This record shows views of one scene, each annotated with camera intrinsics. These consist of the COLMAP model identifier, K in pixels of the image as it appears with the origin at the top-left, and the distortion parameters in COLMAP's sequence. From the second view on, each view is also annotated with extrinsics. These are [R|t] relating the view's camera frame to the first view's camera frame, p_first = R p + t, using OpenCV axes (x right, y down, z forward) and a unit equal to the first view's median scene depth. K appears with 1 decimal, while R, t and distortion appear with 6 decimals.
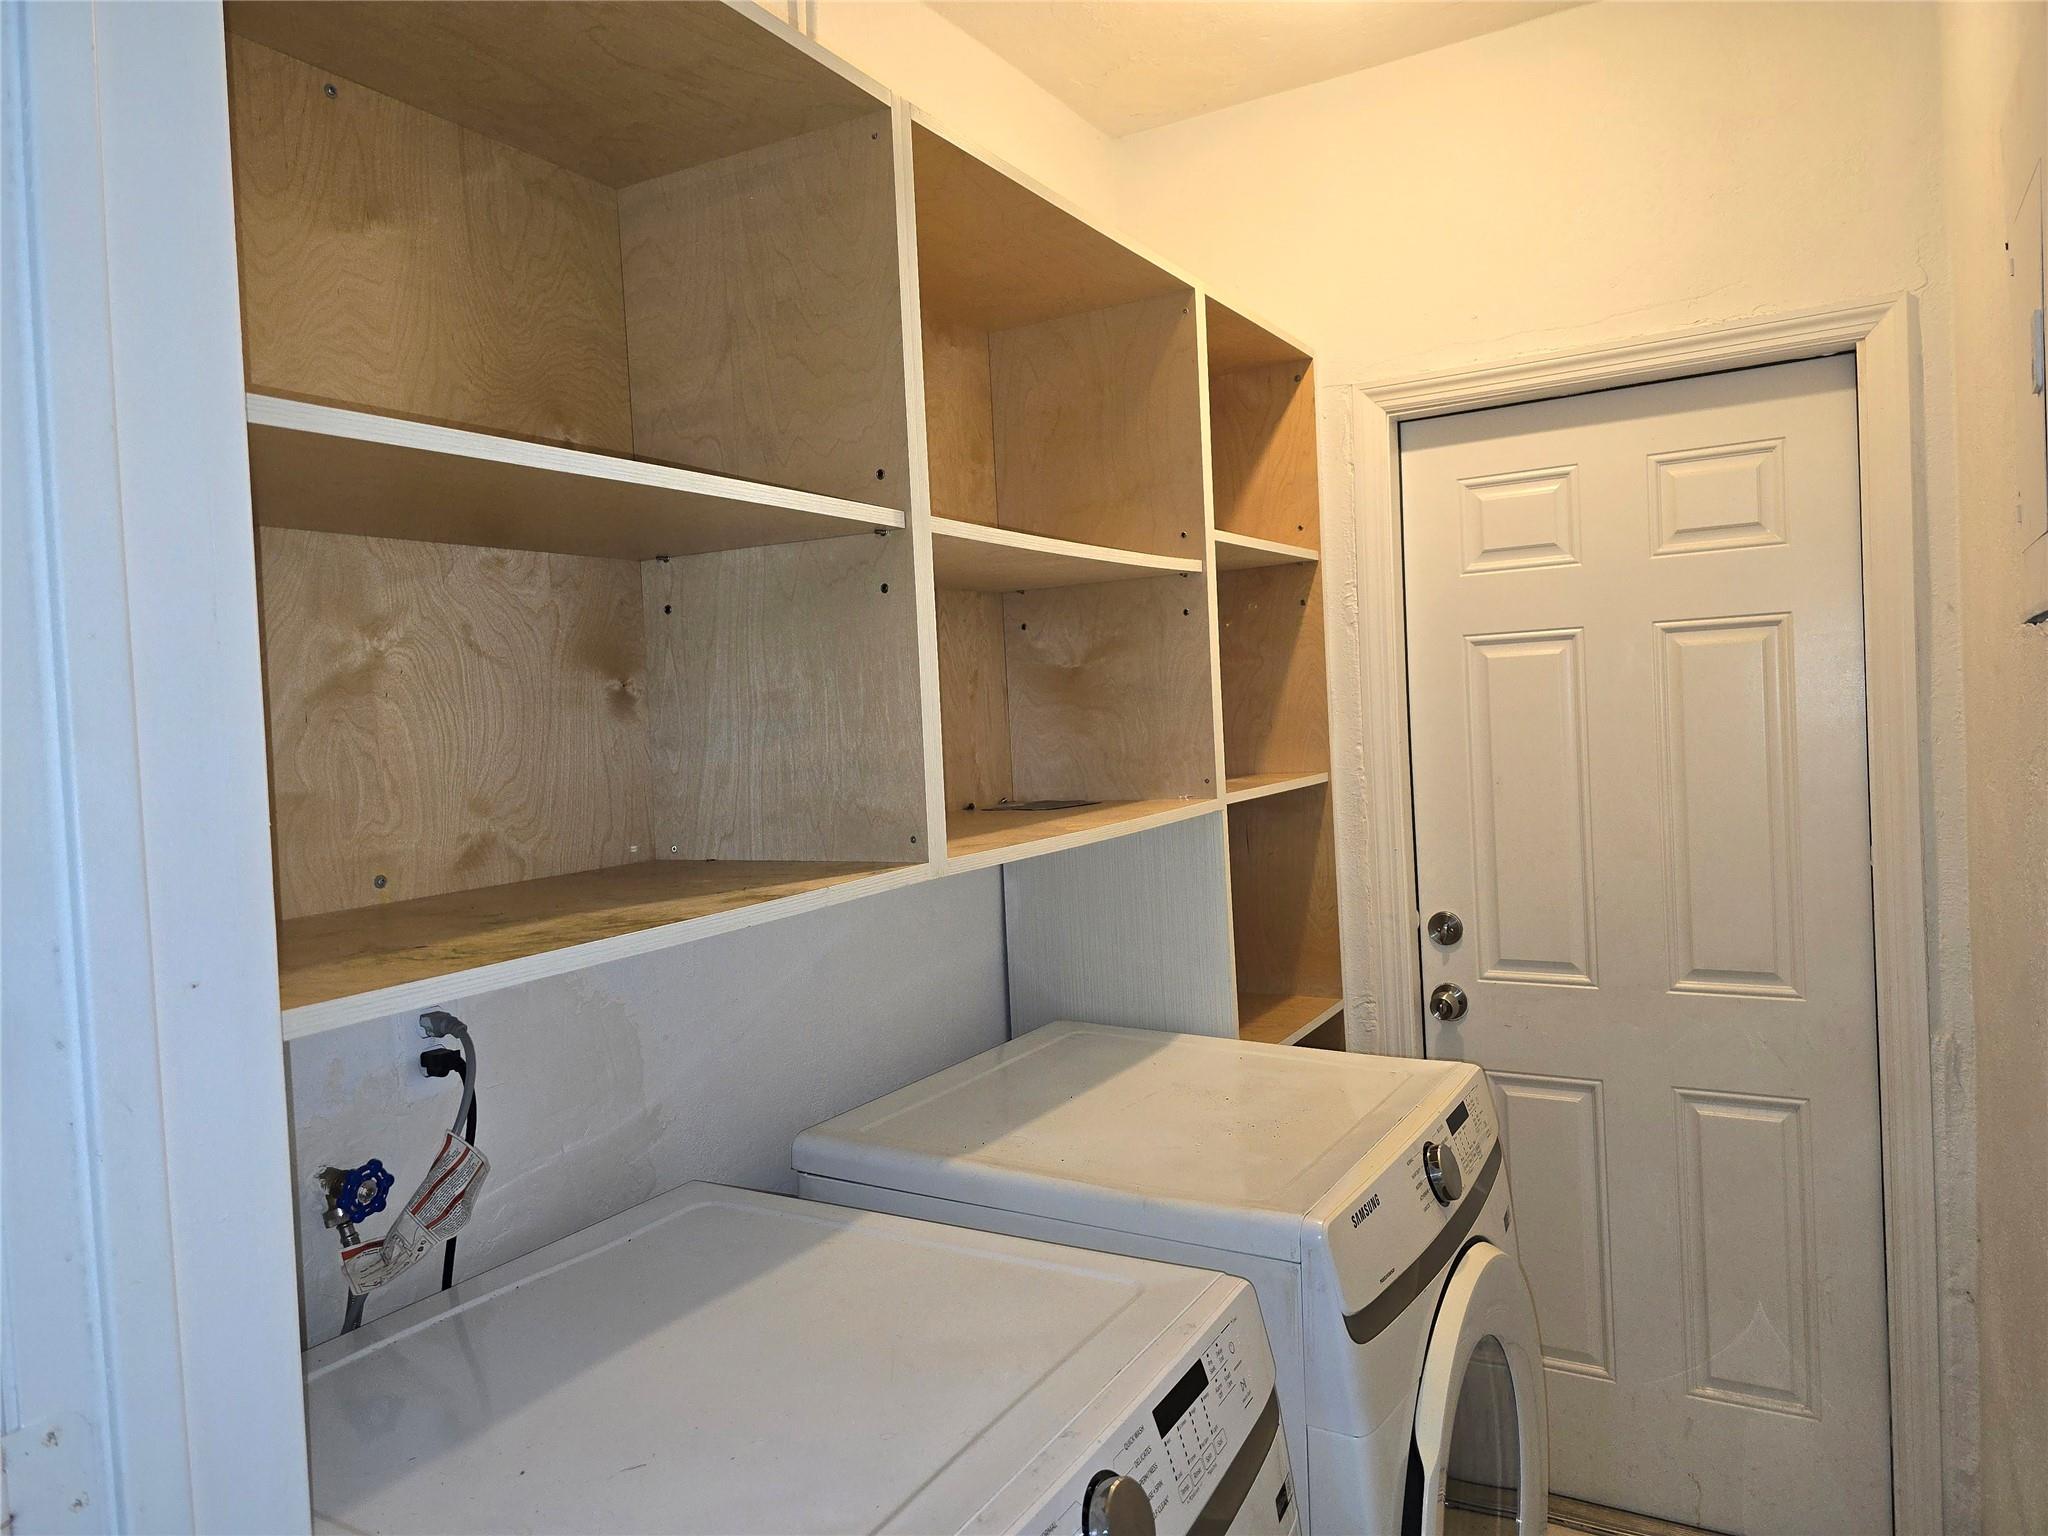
lens RADIAL K [[1387.6, 0, 1023.9], [0, 1387.6, 760.5], [0, 0, 1]] dist [0.053582, -0.051888]
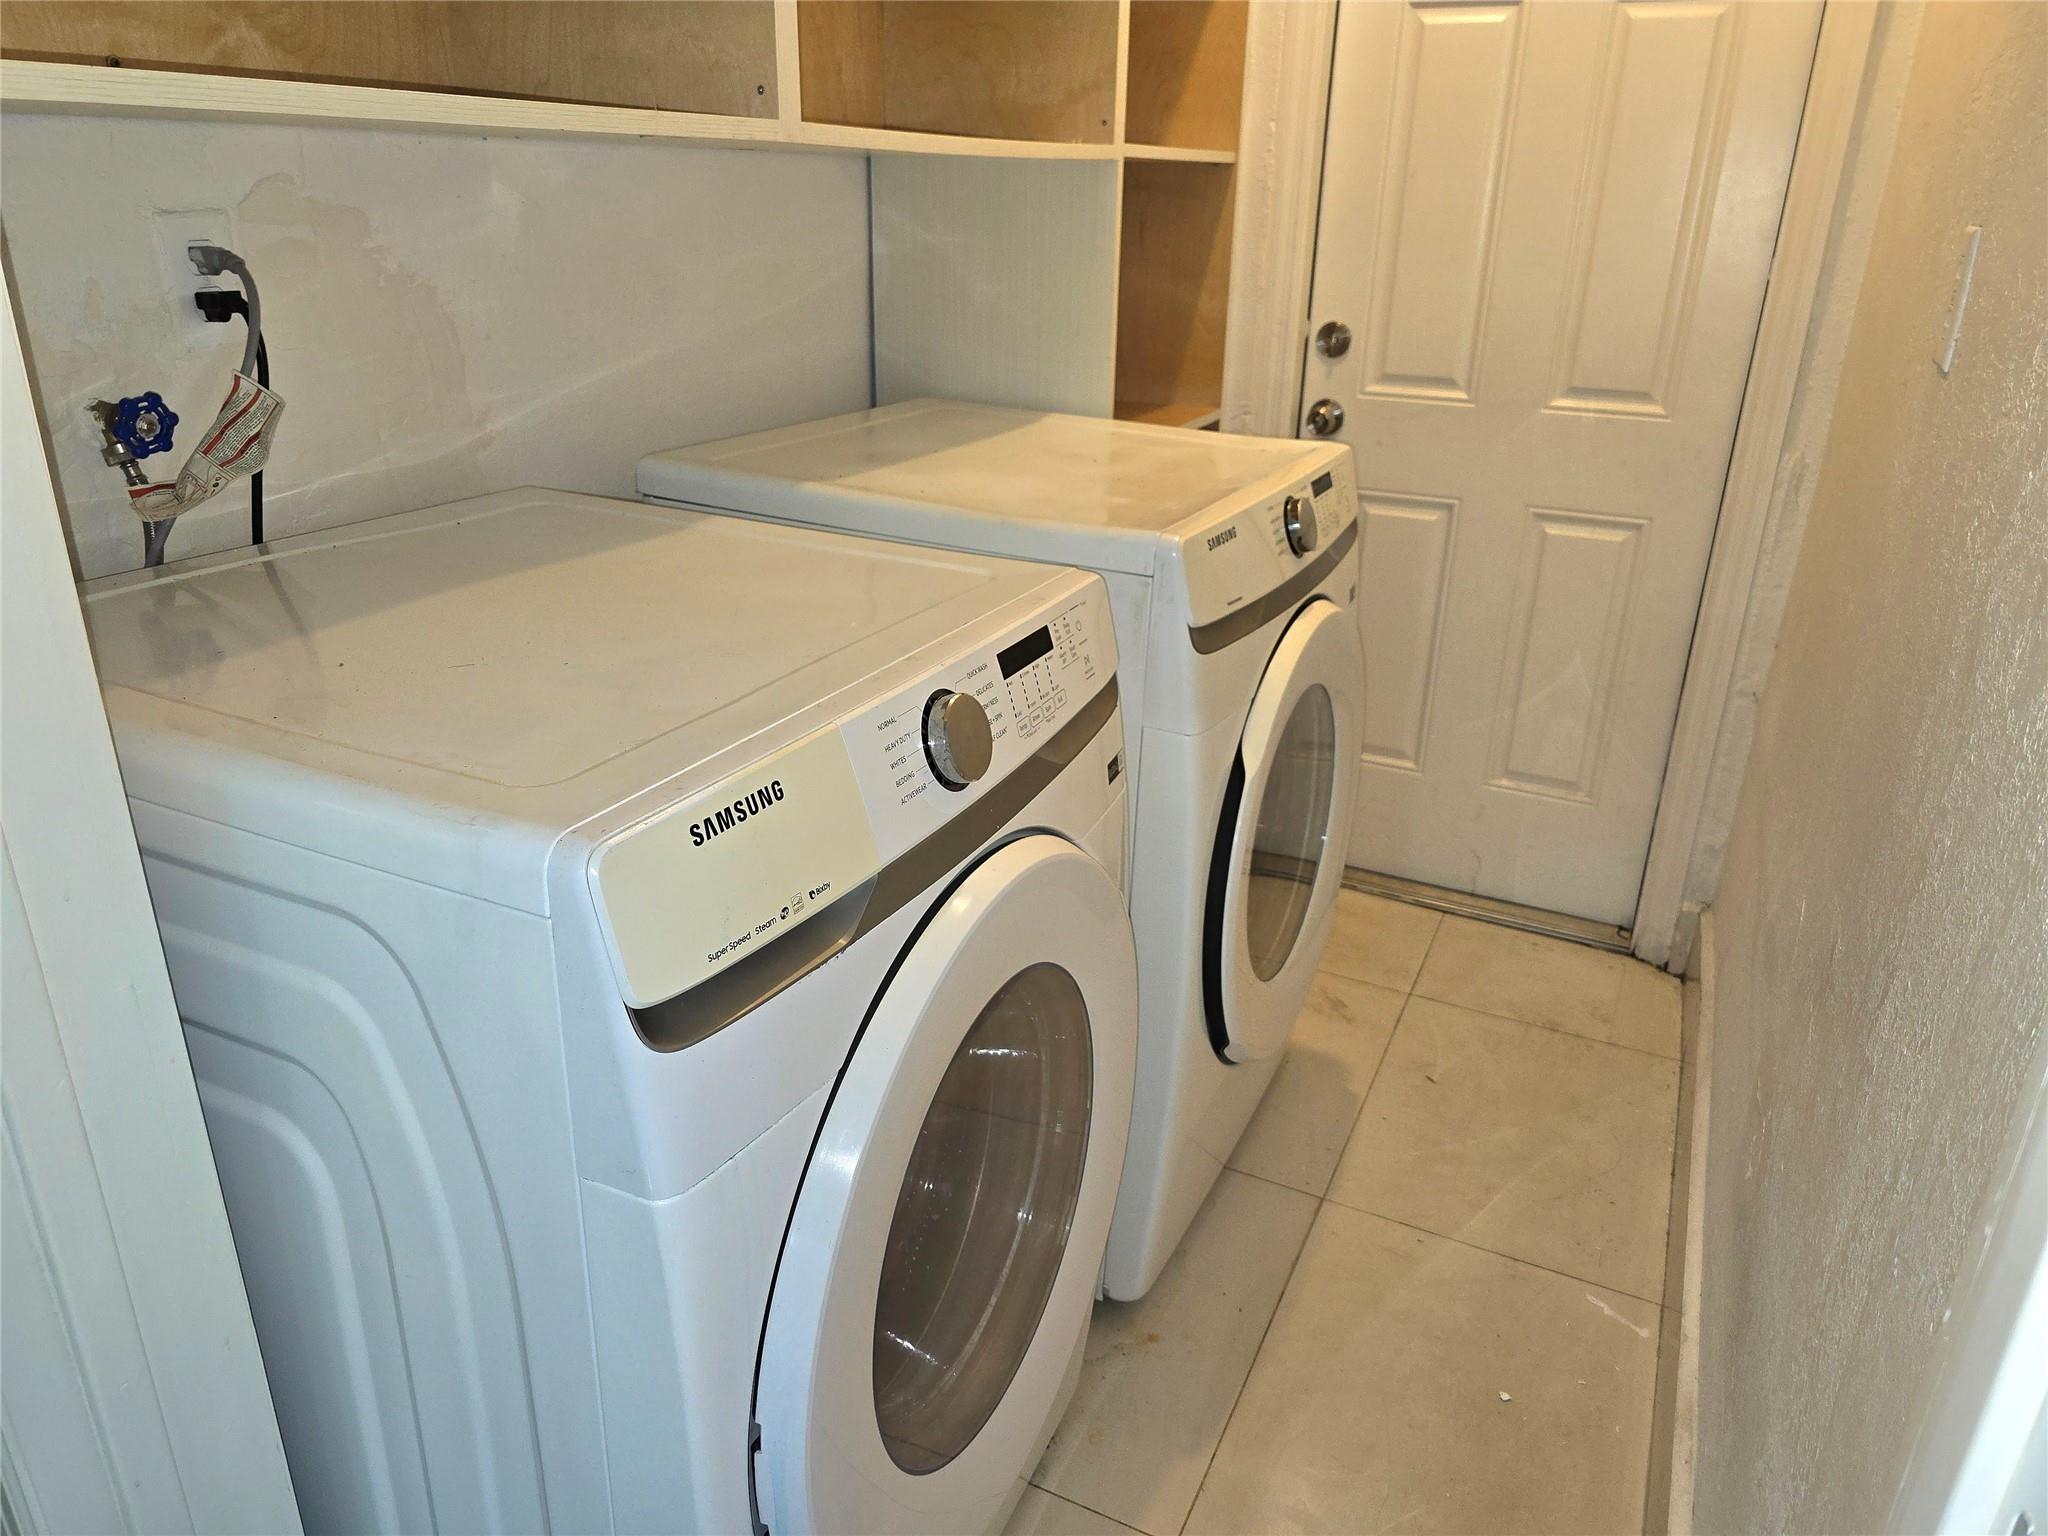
lens RADIAL K [[1398.3, 0, 1037.7], [0, 1398.3, 765.9], [0, 0, 1]] dist [0.063484, -0.071338]
pose [[0.993554, 0.037332, 0.107032, 0.011805], [-0.072142, 0.936556, 0.343013, 0.141956], [-0.087436, -0.348524, 0.933213, 0.017235]]
